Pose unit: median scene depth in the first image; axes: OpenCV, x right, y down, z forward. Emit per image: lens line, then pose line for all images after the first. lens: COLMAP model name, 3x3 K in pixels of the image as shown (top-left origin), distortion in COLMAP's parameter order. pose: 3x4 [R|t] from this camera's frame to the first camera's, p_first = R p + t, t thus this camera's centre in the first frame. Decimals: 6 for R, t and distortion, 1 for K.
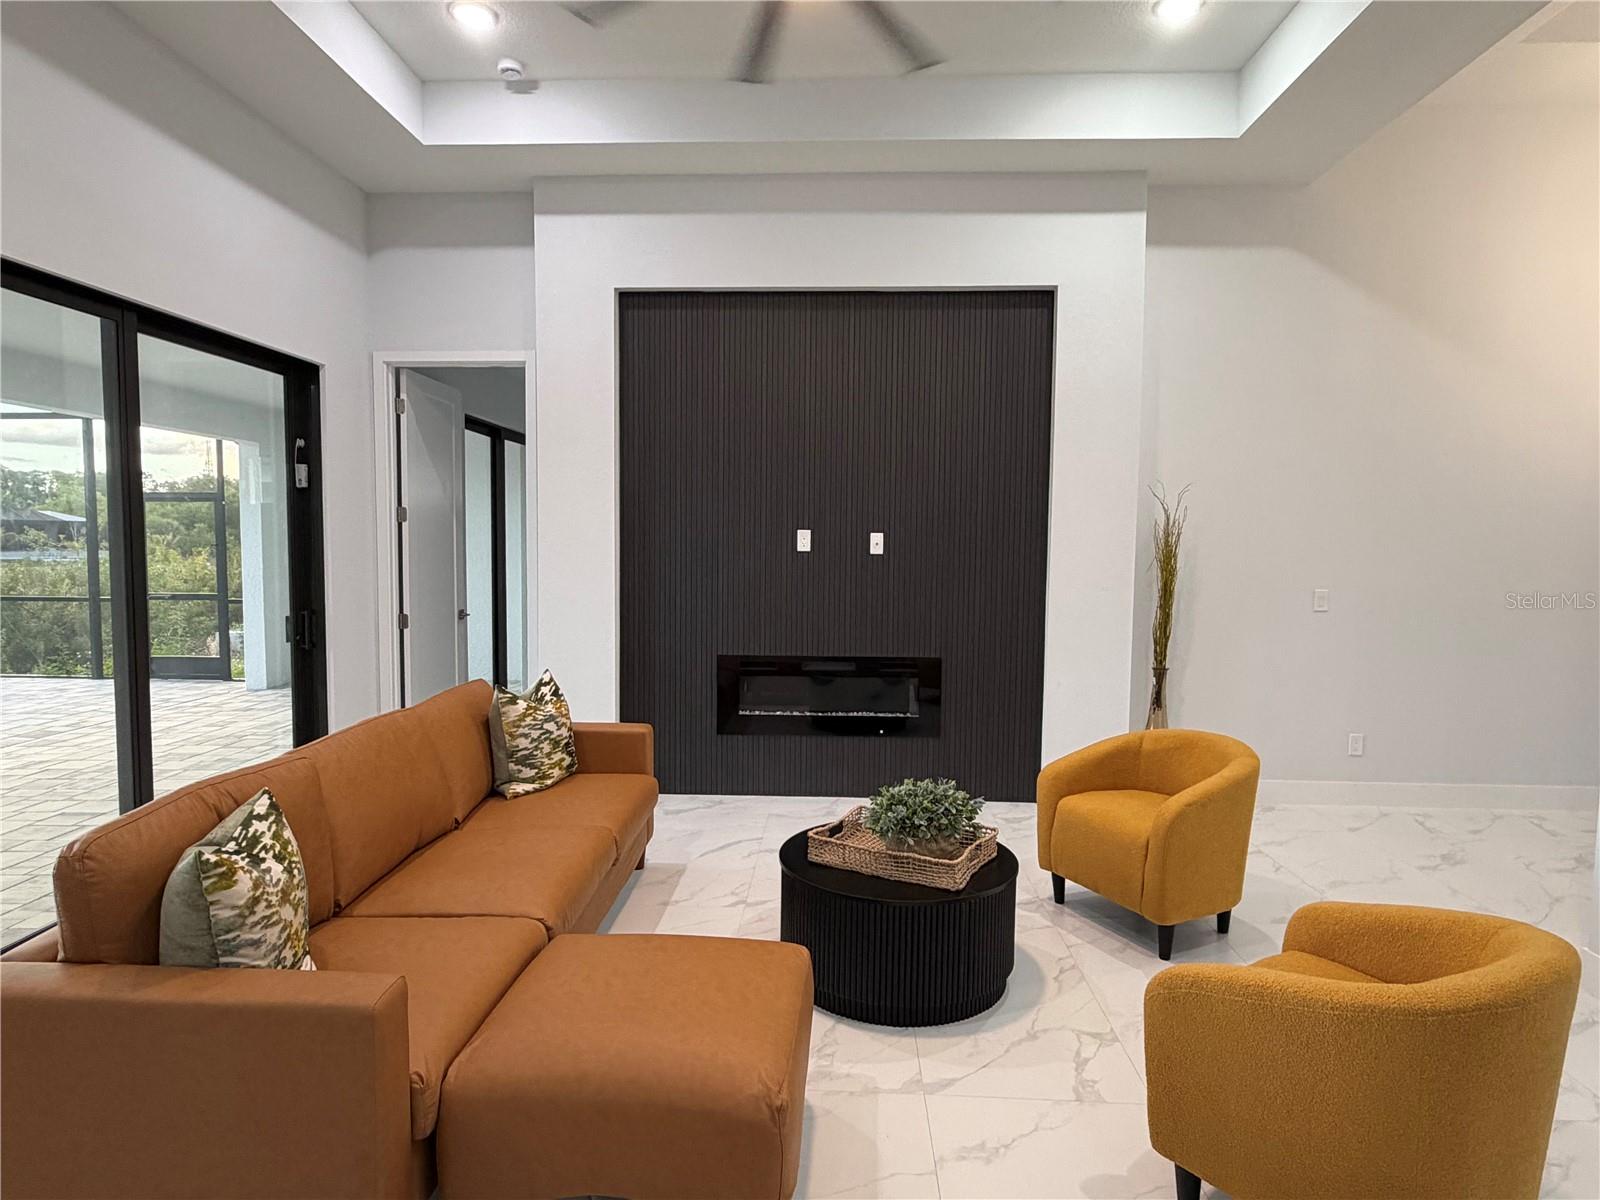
lens RADIAL K [[914.5, 0, 795.2], [0, 914.5, 598.2], [0, 0, 1]] dist [0.001044, -0.000357]
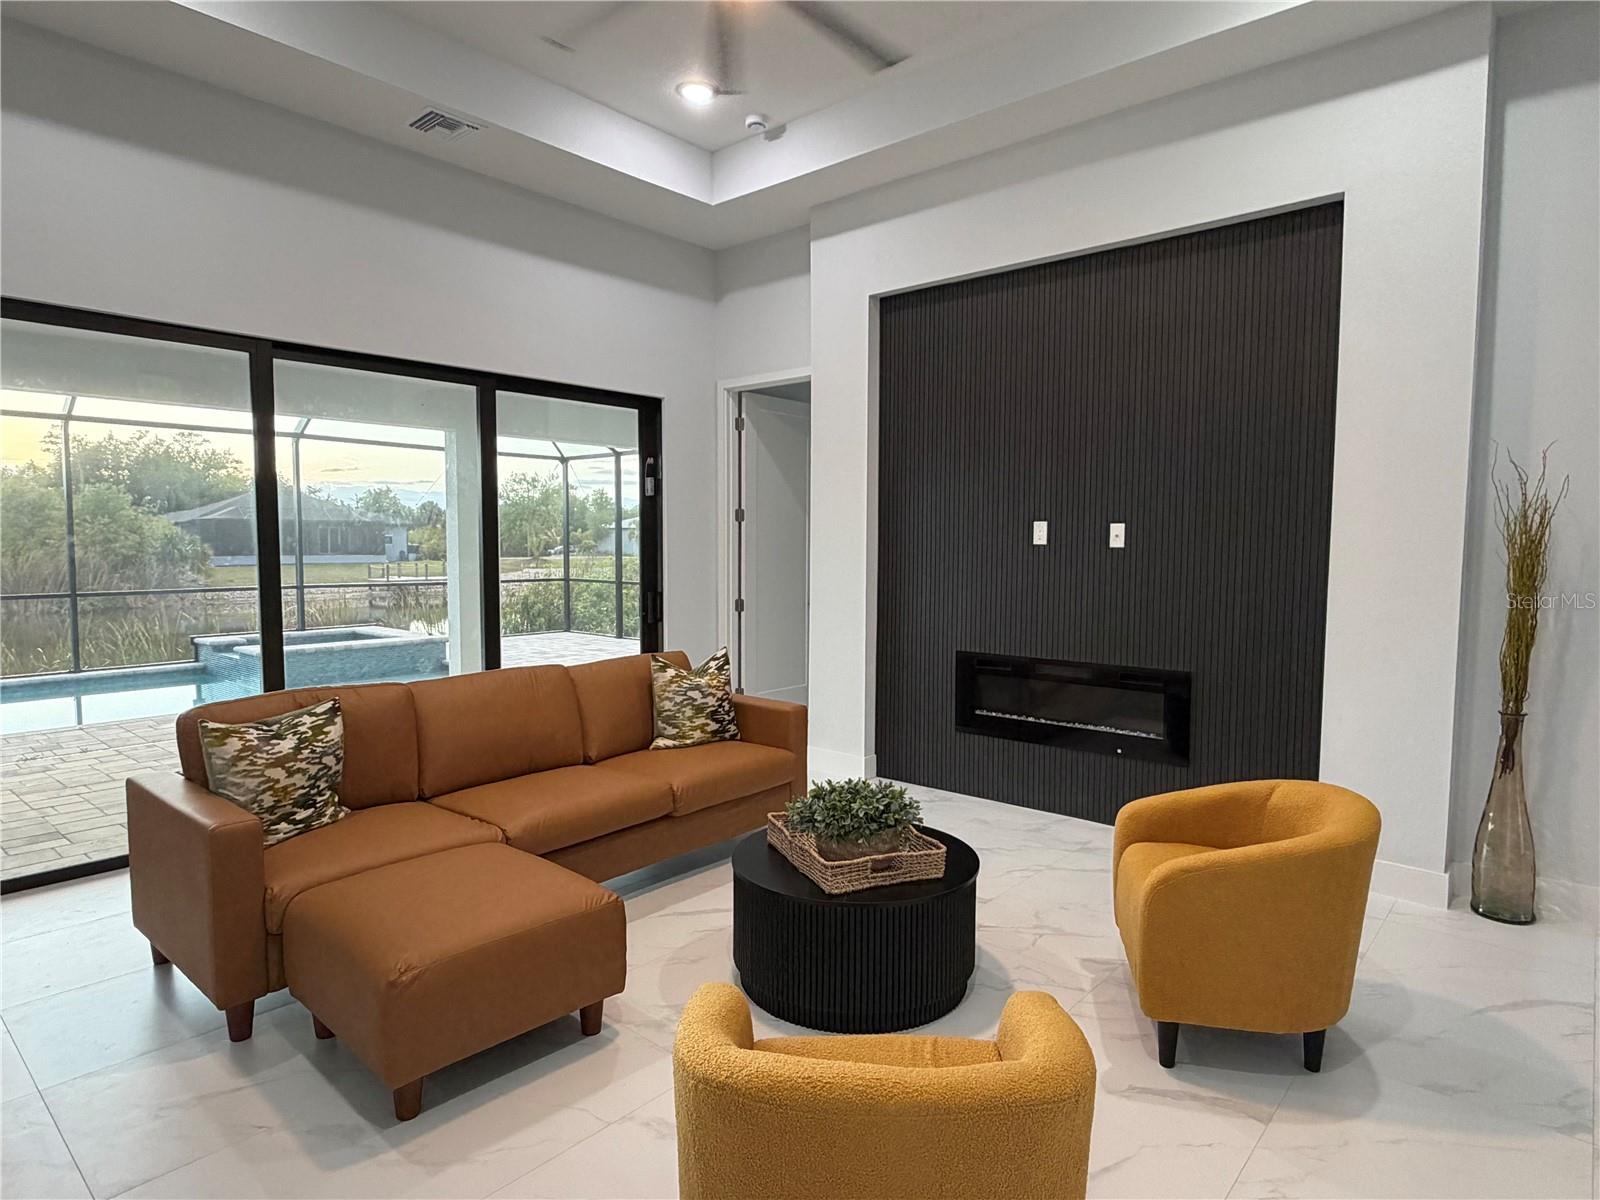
lens RADIAL K [[914.5, 0, 798.3], [0, 914.5, 597.5], [0, 0, 1]] dist [0.001044, -0.000357]
pose [[0.785732, 0.031853, -0.617746, 0.409538], [-0.034180, 0.999383, 0.008057, 0.003111], [0.617622, 0.014784, 0.786336, 0.127732]]
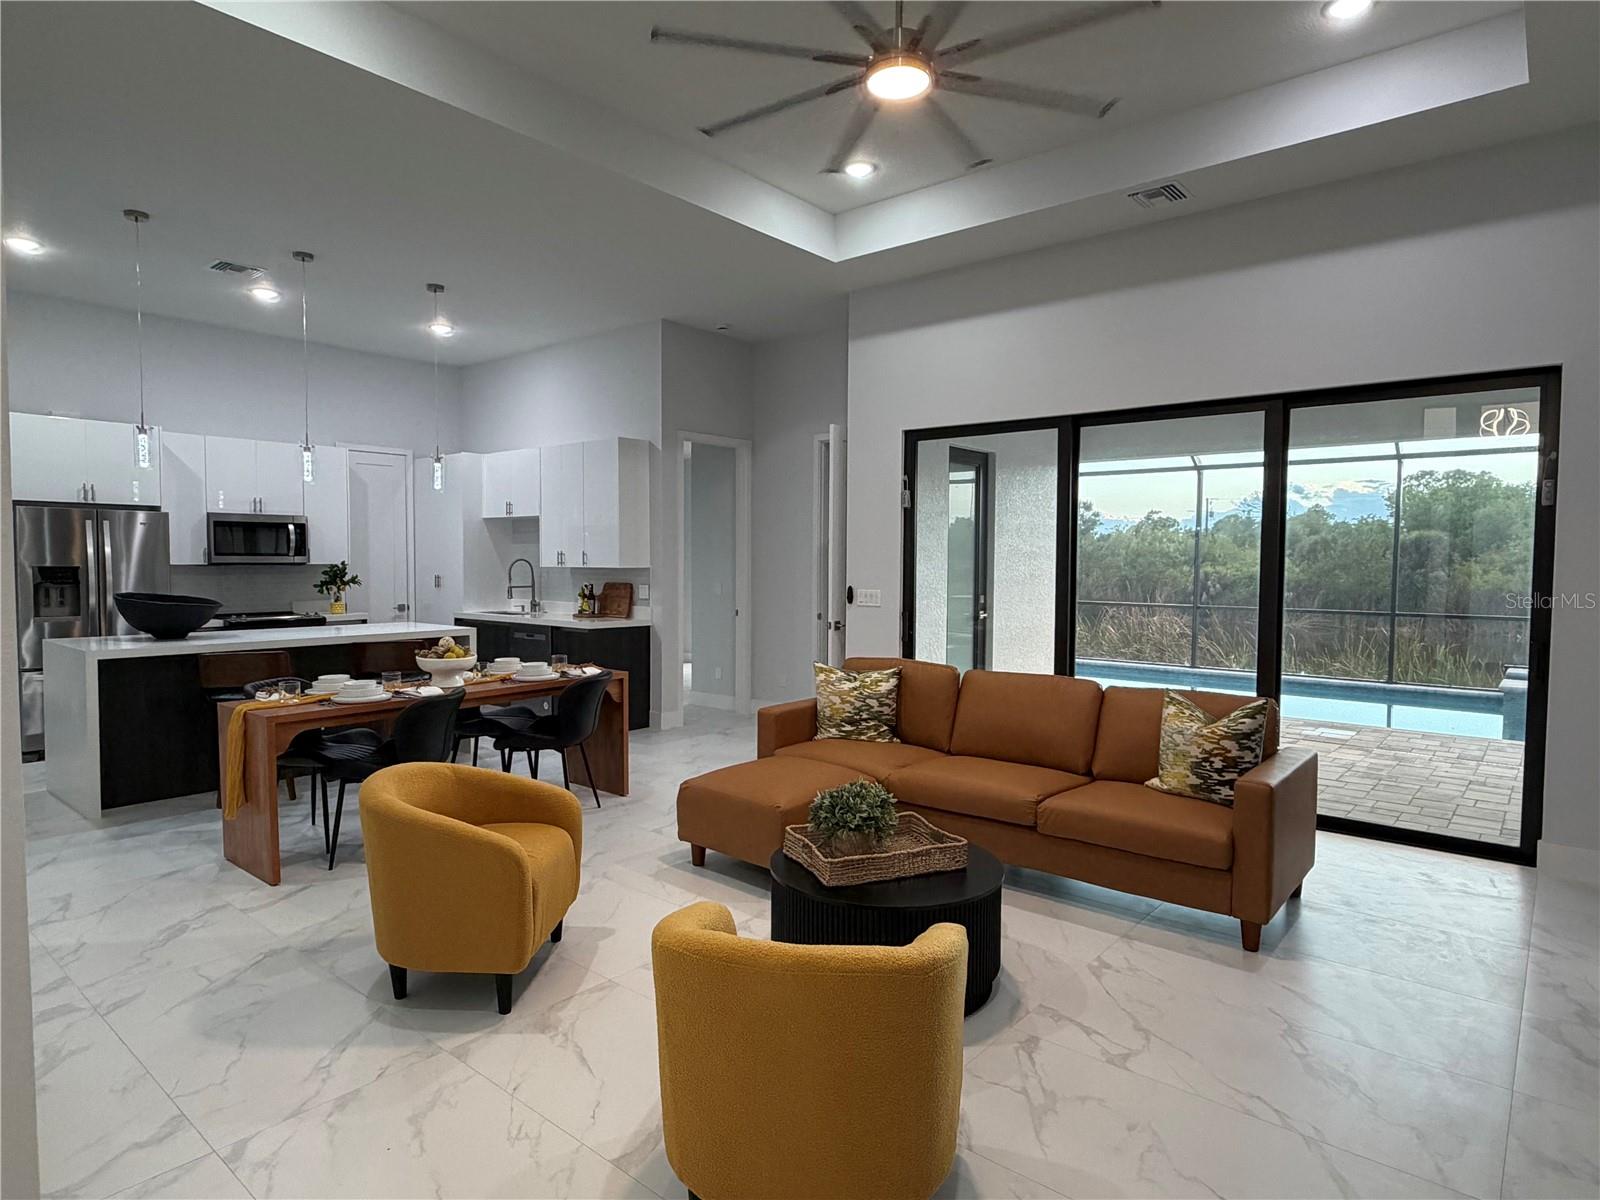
lens RADIAL K [[914.5, 0, 800.0], [0, 914.5, 601.0], [0, 0, 1]] dist [0.001044, -0.000357]
pose [[-0.605703, 0.024228, -0.795322, 0.612308], [-0.061337, 0.995140, 0.077029, -0.051462], [0.793323, 0.095440, -0.601274, 0.952070]]
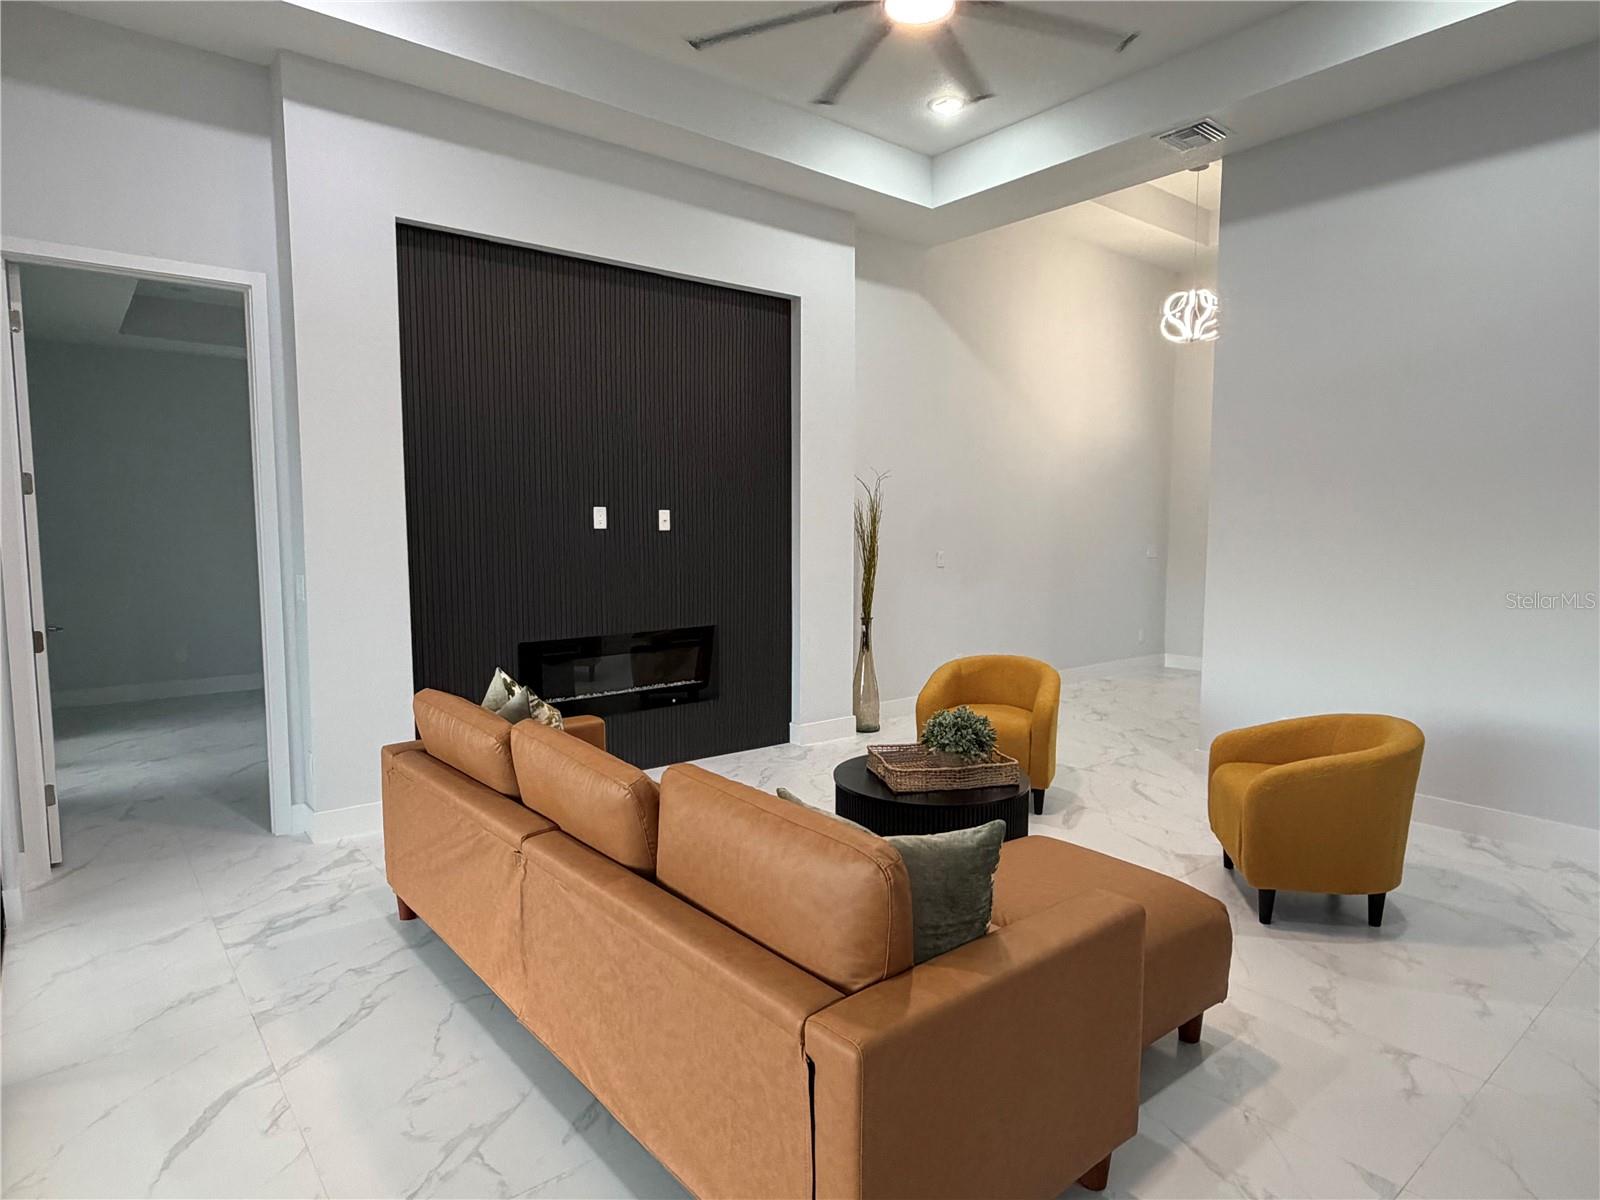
lens RADIAL K [[914.5, 0, 799.0], [0, 914.5, 596.2], [0, 0, 1]] dist [0.001044, -0.000357]
pose [[0.742542, -0.064545, 0.666683, -0.514791], [0.049560, 0.997912, 0.041413, -0.009800], [-0.667964, 0.002290, 0.744190, 0.133544]]
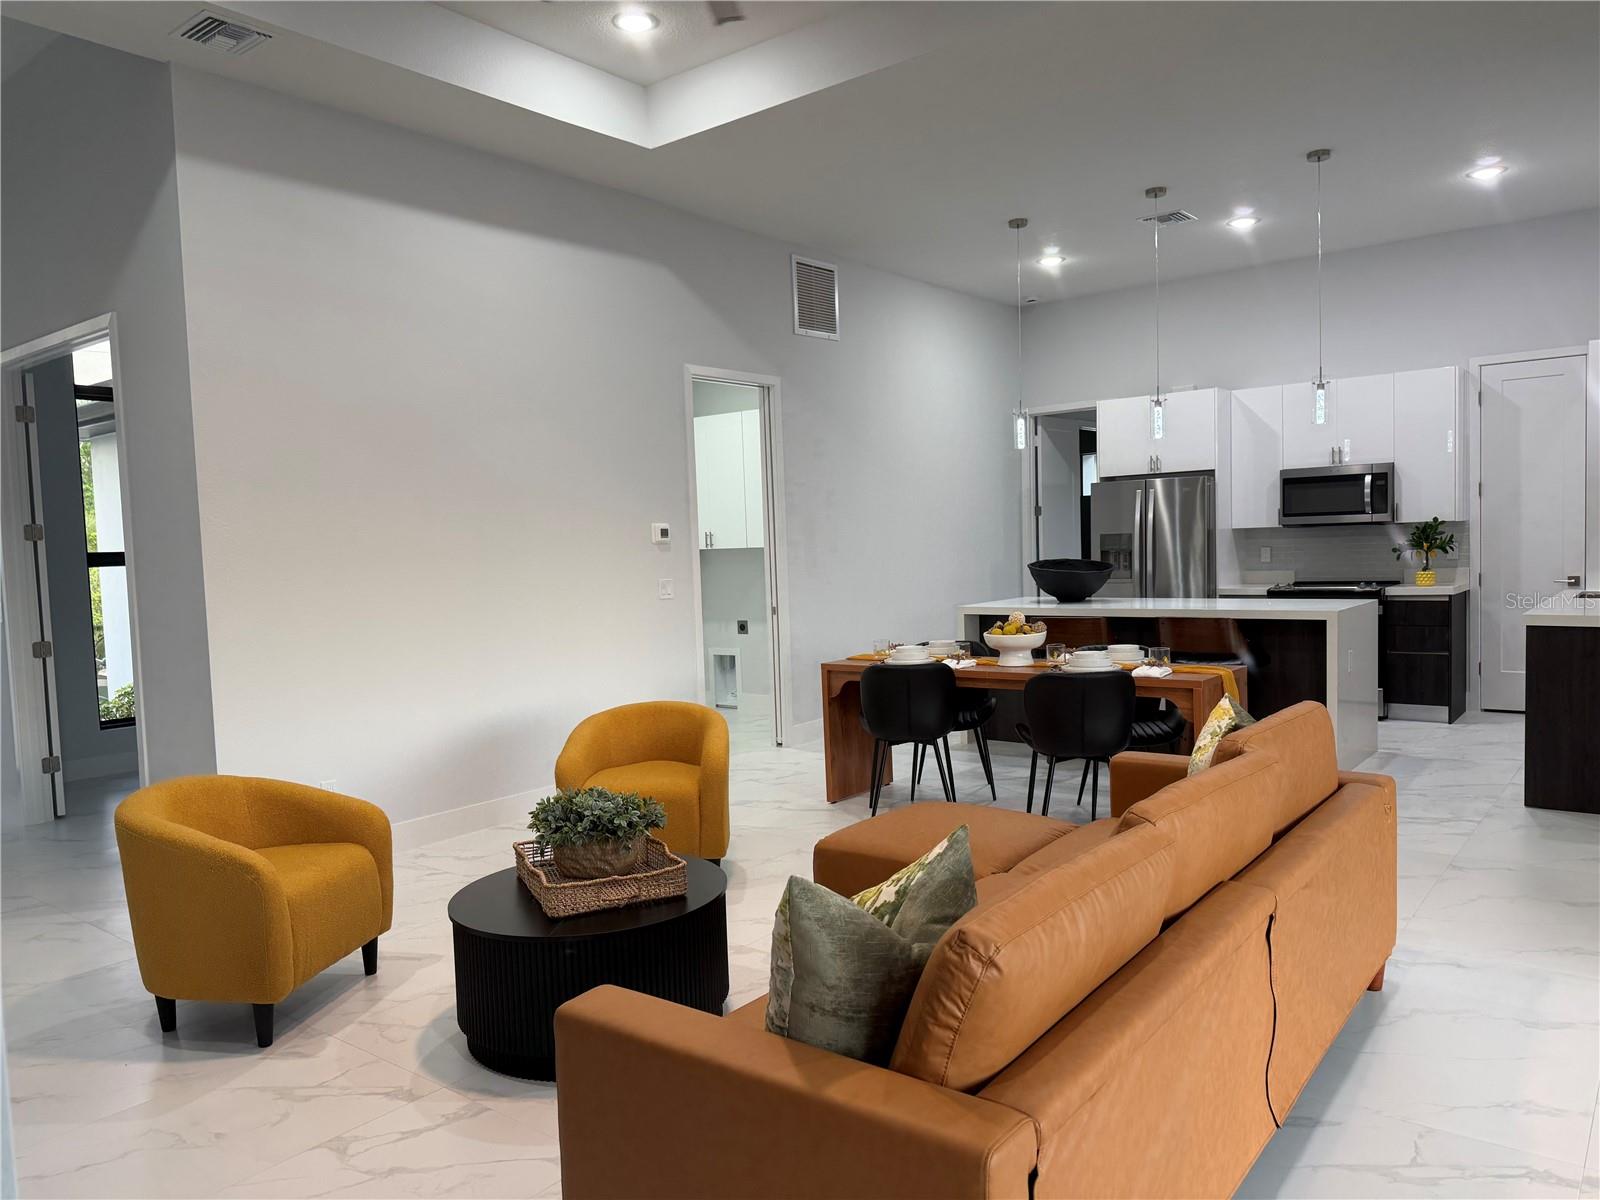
lens RADIAL K [[1122.6, 0, 805.1], [0, 1122.6, 609.1], [0, 0, 1]] dist [0.059085, -0.069991]
pose [[-0.814505, -0.015752, 0.579943, -0.427413], [0.065134, 0.990829, 0.118390, -0.062124], [-0.576489, 0.134203, -0.806009, 1.082733]]
